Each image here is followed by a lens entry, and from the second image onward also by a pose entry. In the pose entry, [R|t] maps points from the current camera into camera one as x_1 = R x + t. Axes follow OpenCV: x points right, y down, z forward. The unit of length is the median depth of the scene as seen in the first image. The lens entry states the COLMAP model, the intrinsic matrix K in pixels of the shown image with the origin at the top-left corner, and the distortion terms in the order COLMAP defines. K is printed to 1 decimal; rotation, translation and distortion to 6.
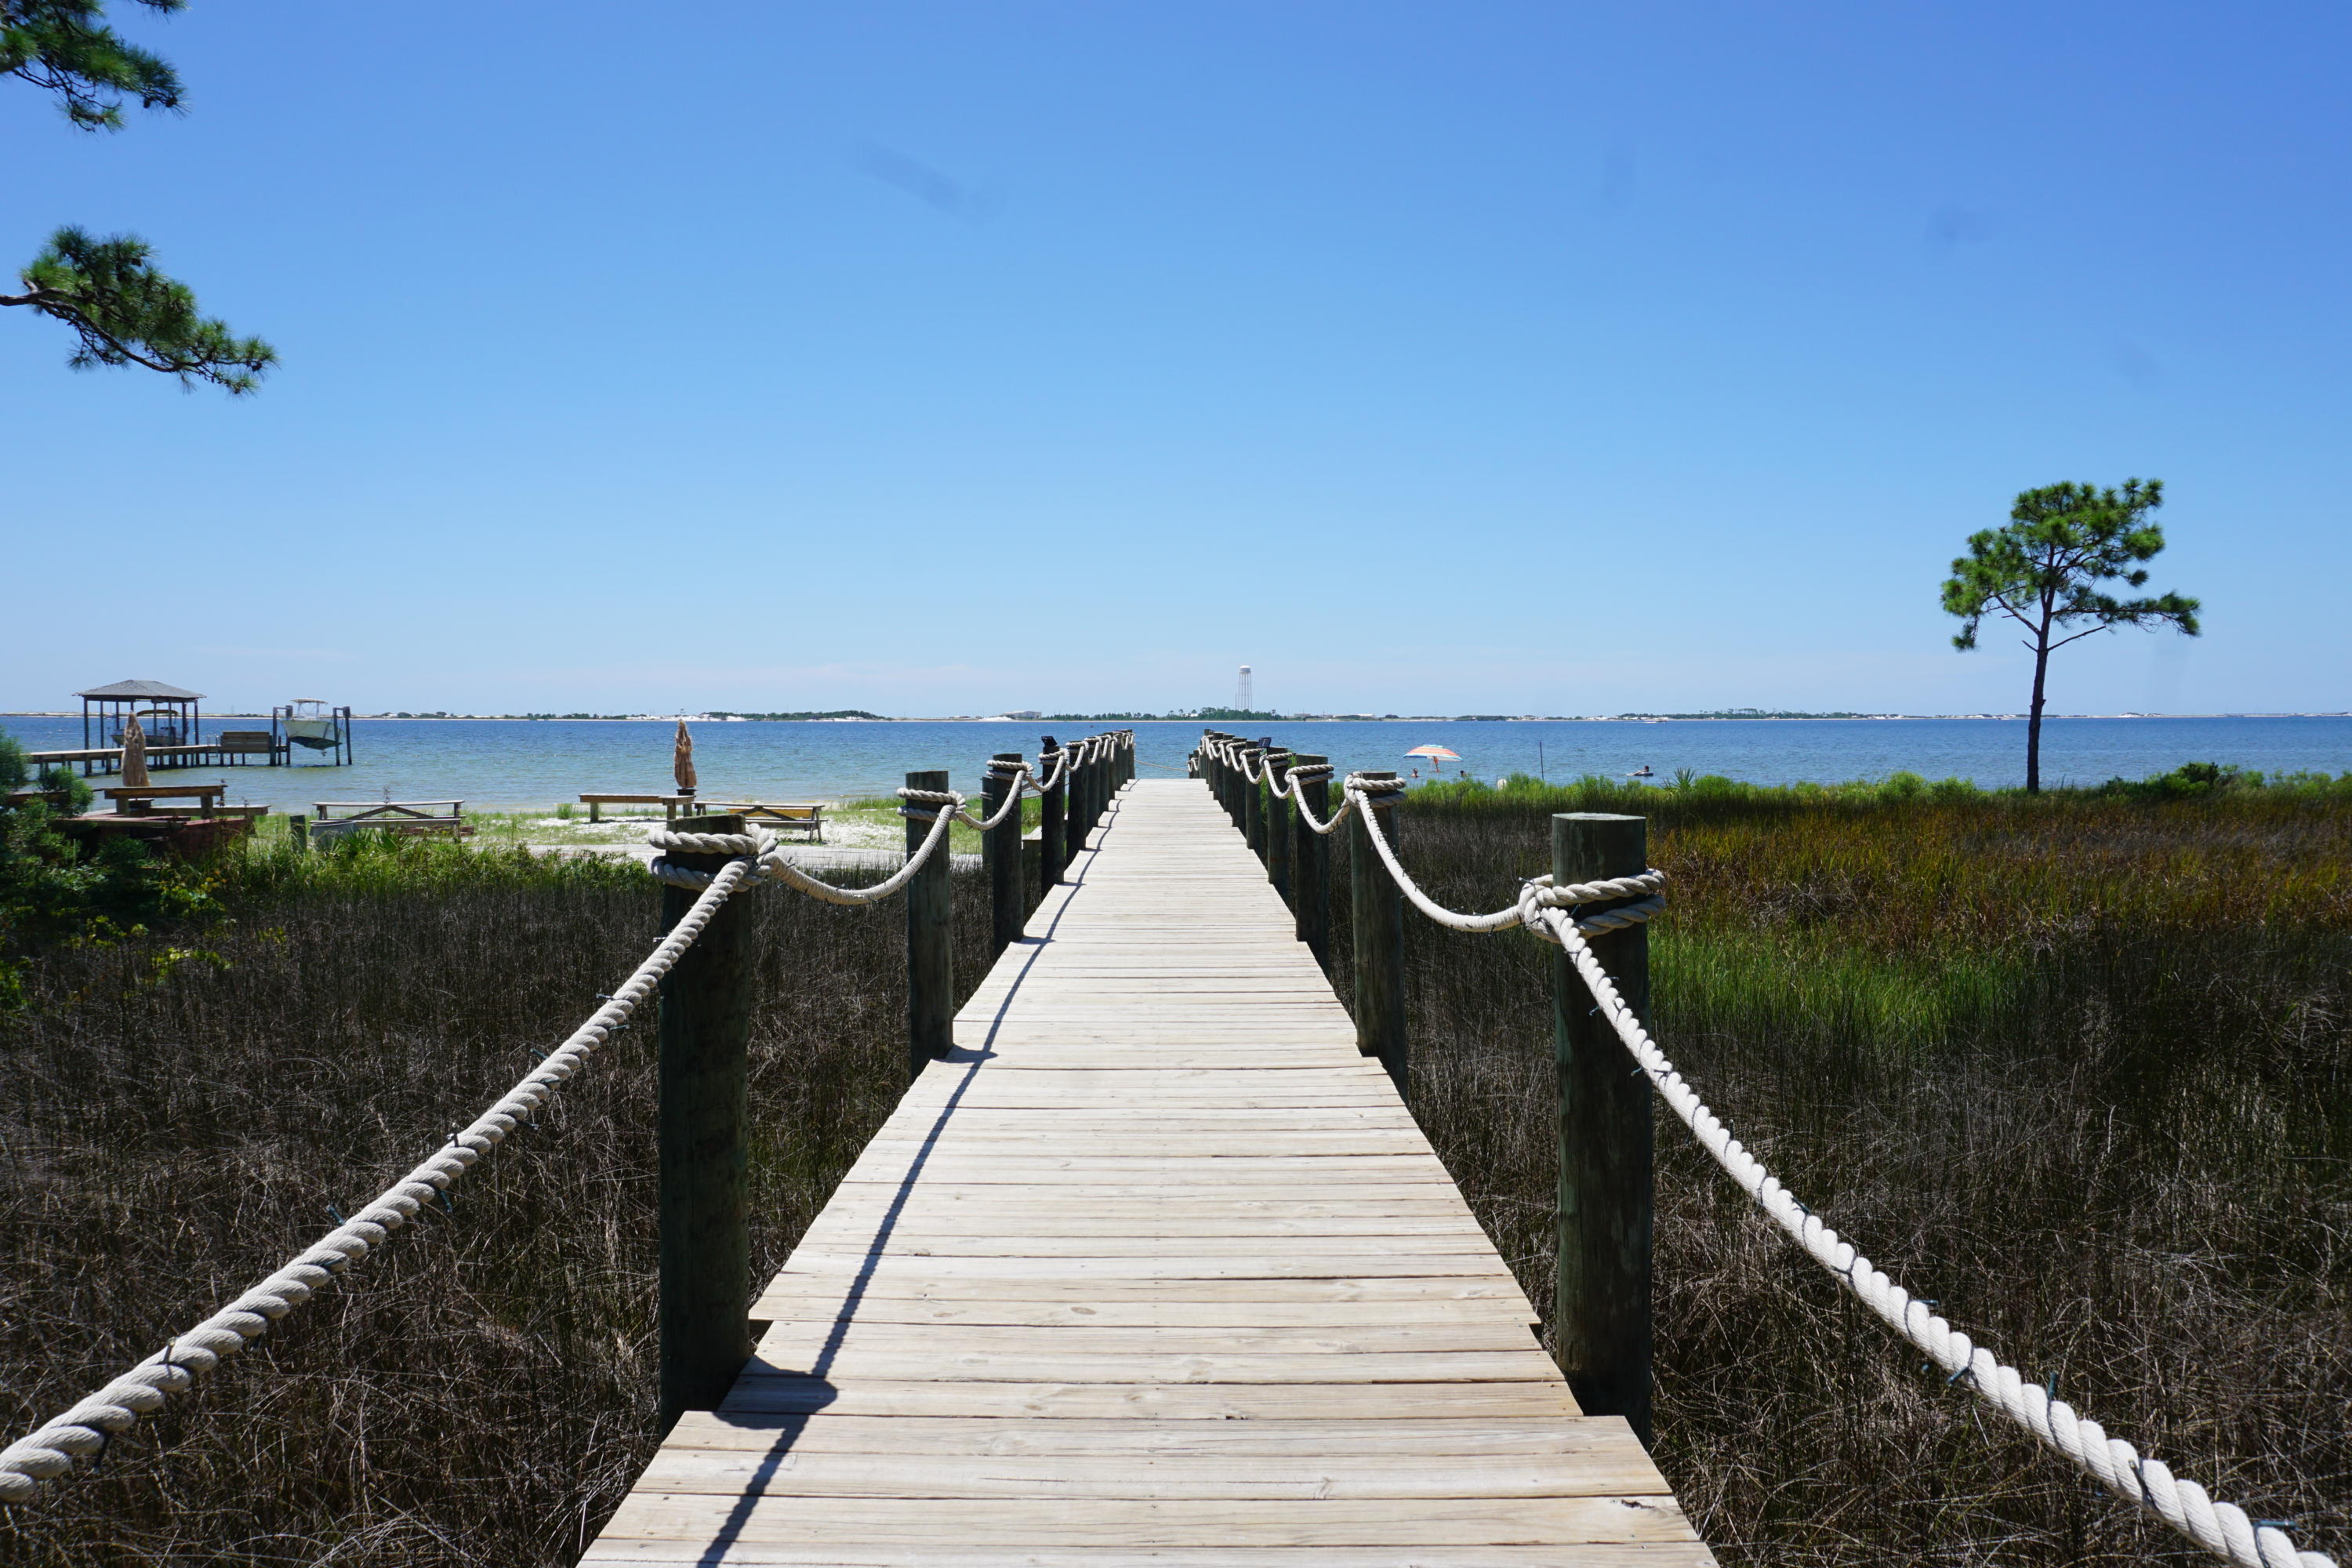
lens RADIAL K [[1579.9, 0, 1177.6], [0, 1579.9, 779.6], [0, 0, 1]] dist [0.010938, 0.000520]
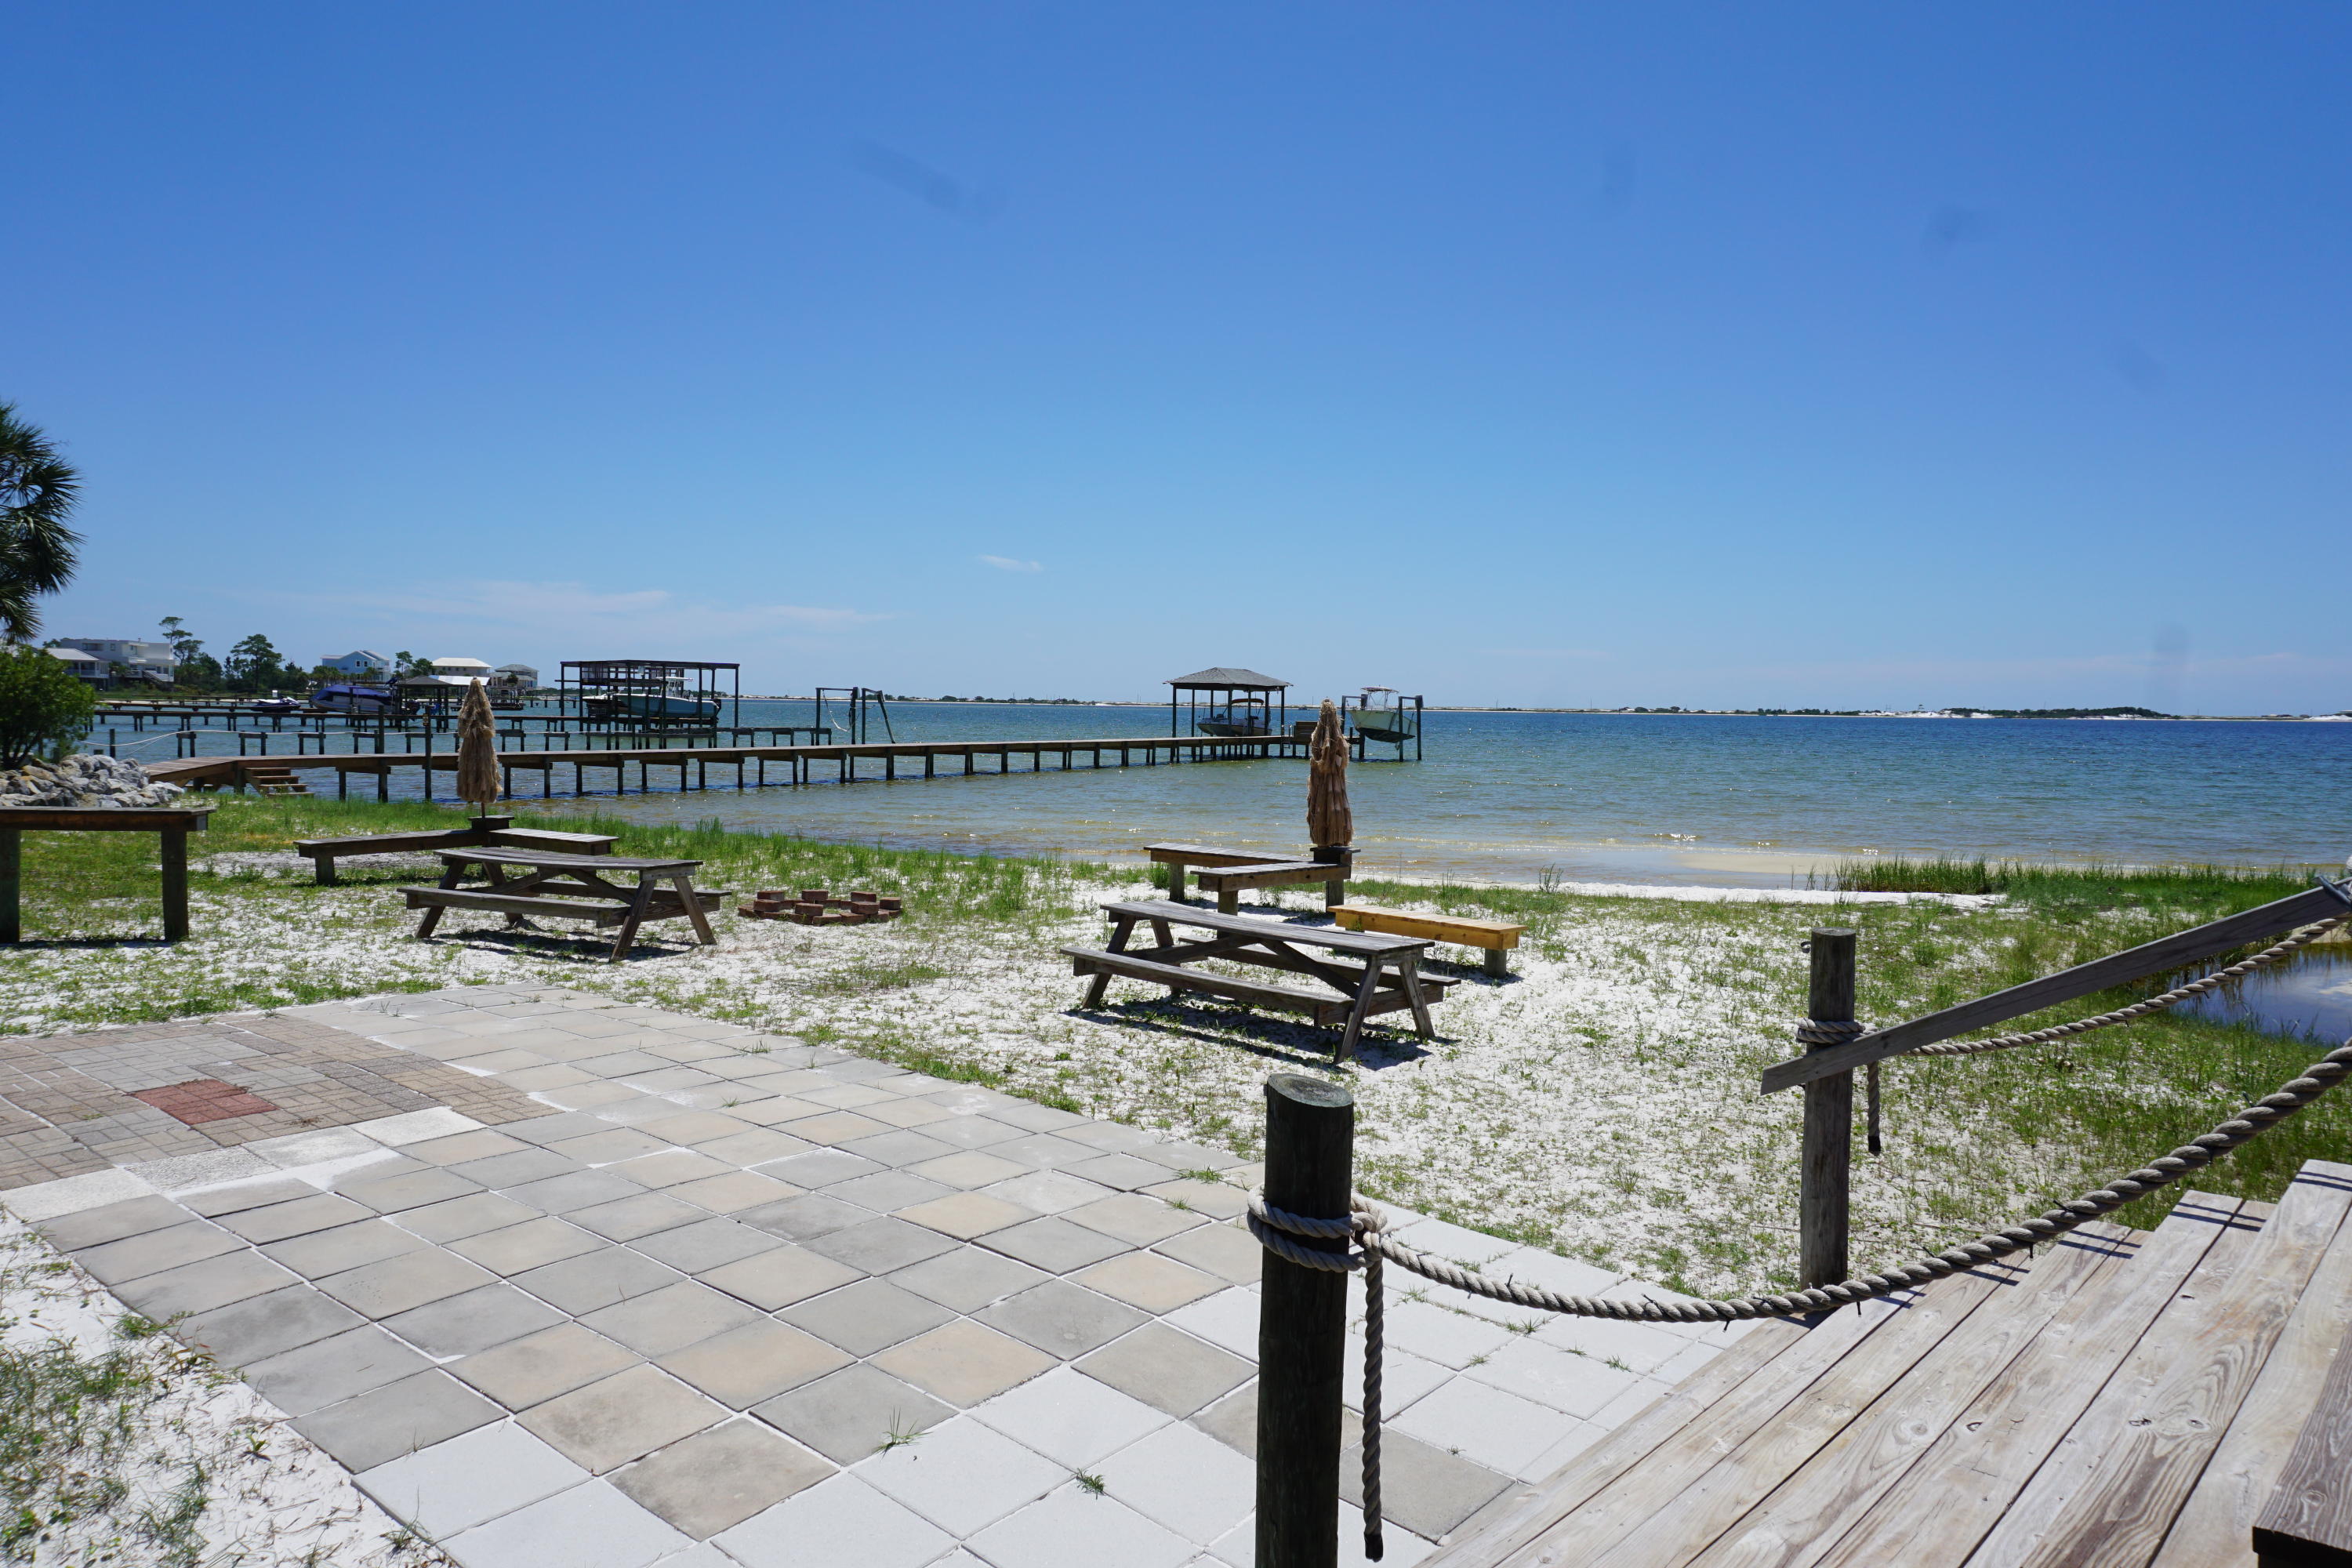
lens RADIAL K [[1579.9, 0, 1170.9], [0, 1579.9, 784.3], [0, 0, 1]] dist [0.010938, 0.000520]
pose [[0.731178, 0.039255, -0.681056, -0.010583], [-0.035352, 0.999182, 0.019638, -0.008228], [0.681270, 0.009718, 0.731968, 0.247463]]
